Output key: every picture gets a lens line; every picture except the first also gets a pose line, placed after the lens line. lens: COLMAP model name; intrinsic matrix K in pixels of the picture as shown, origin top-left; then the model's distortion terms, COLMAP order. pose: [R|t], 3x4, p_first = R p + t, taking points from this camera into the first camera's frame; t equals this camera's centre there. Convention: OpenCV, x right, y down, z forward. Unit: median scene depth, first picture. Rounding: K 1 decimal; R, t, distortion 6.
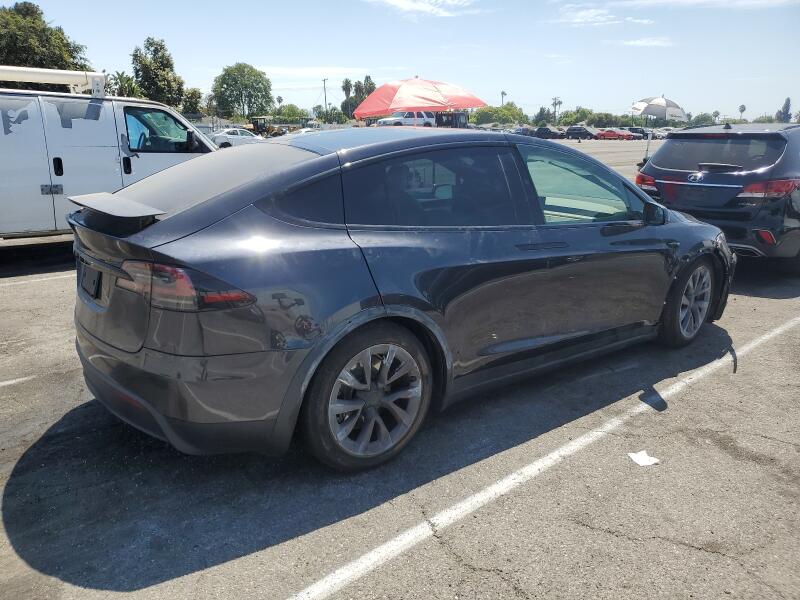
lens RADIAL K [[608.7, 0, 377.6], [0, 608.7, 301.1], [0, 0, 1]] dist [0.008643, 0.005900]
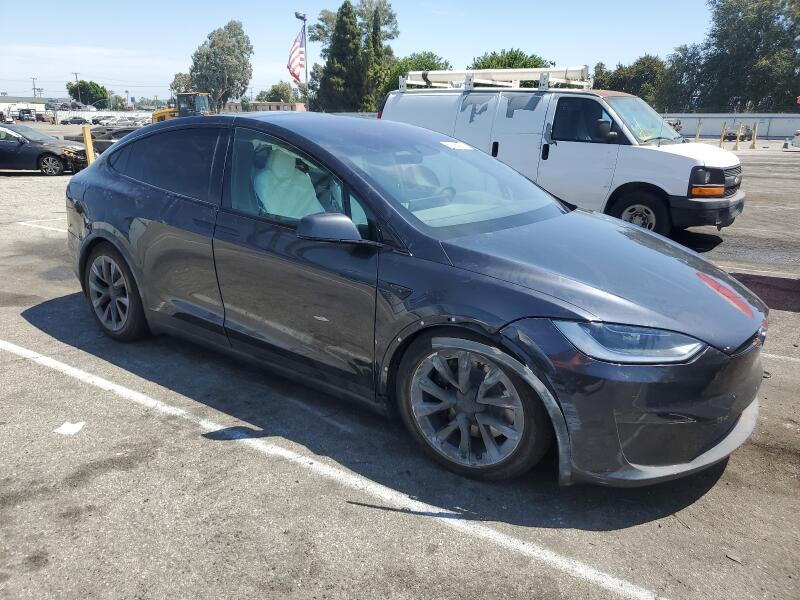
lens RADIAL K [[627.5, 0, 400.0], [0, 627.5, 300.0], [0, 0, 1]] dist [0.006343, 0.016307]
pose [[0.279881, 0.264937, -0.922754, 0.667448], [-0.266581, 0.944816, 0.190415, -0.125233], [0.922280, 0.192695, 0.335063, 0.467393]]
